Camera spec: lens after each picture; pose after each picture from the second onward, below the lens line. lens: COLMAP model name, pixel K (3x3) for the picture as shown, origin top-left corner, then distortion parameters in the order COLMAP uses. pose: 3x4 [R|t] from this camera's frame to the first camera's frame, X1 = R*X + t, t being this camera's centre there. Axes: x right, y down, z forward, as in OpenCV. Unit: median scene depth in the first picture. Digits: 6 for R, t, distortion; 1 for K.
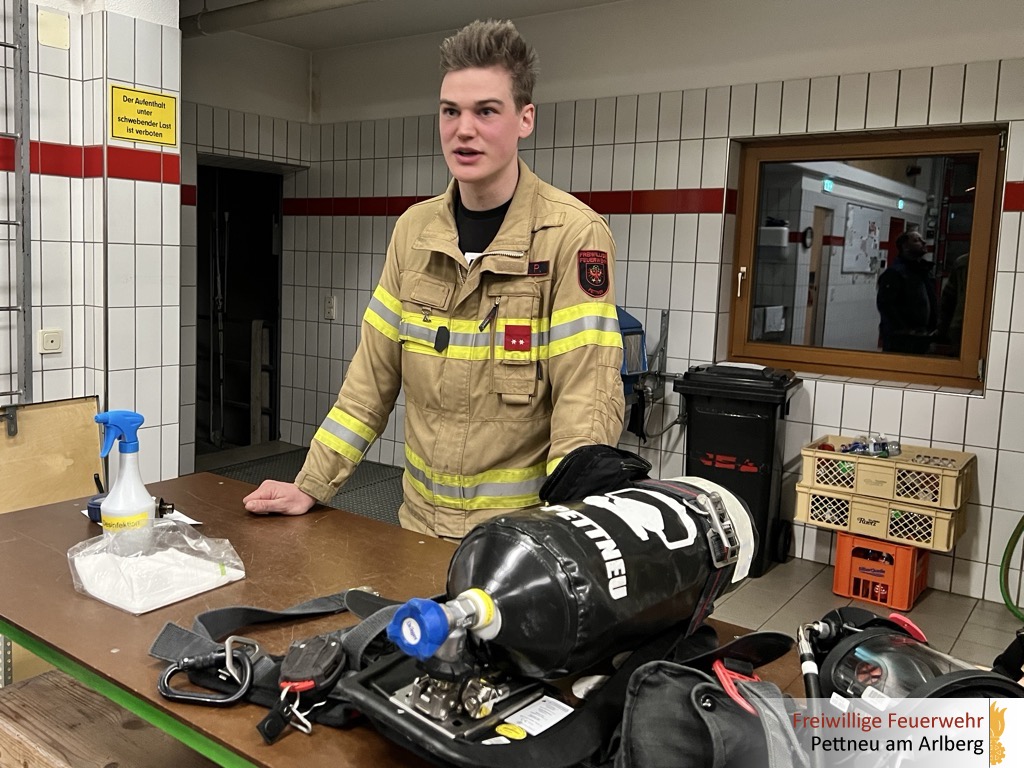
lens RADIAL K [[849.8, 0, 512.0], [0, 849.8, 384.0], [0, 0, 1]] dist [0.097225, 0.004081]
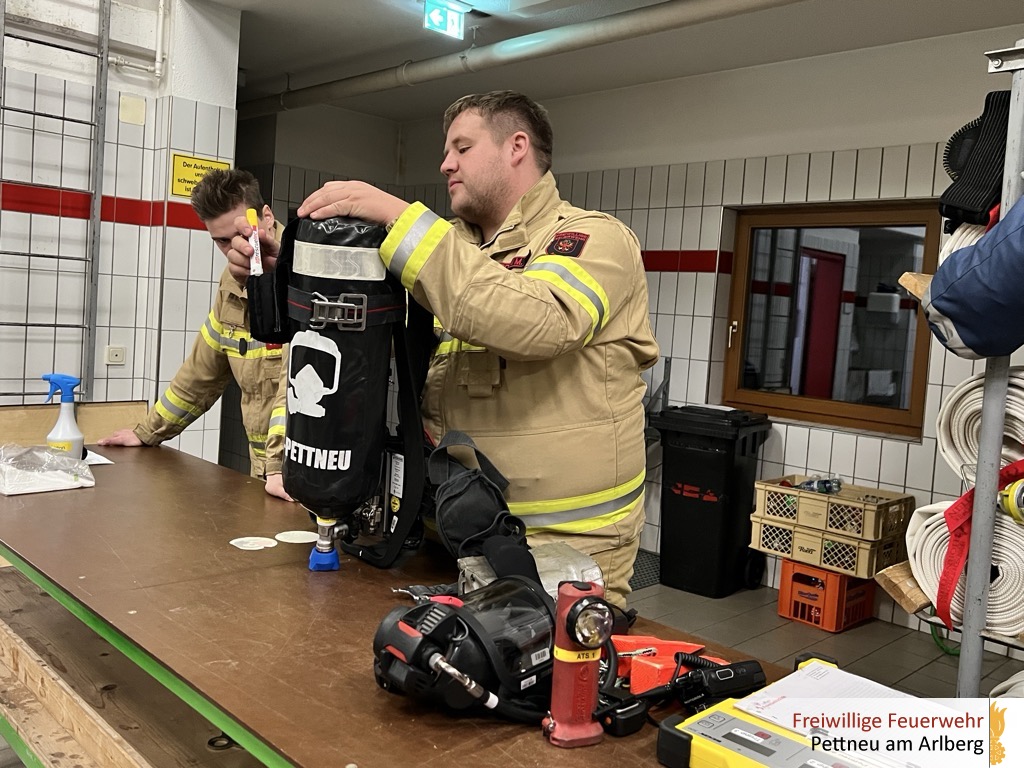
lens RADIAL K [[797.6, 0, 511.5], [0, 797.6, 397.8], [0, 0, 1]] dist [0.131703, -0.002631]
pose [[0.993202, 0.048337, -0.105895, 0.132366], [-0.052245, 0.998040, -0.034437, 0.018826], [0.104023, 0.039735, 0.993781, -0.087357]]
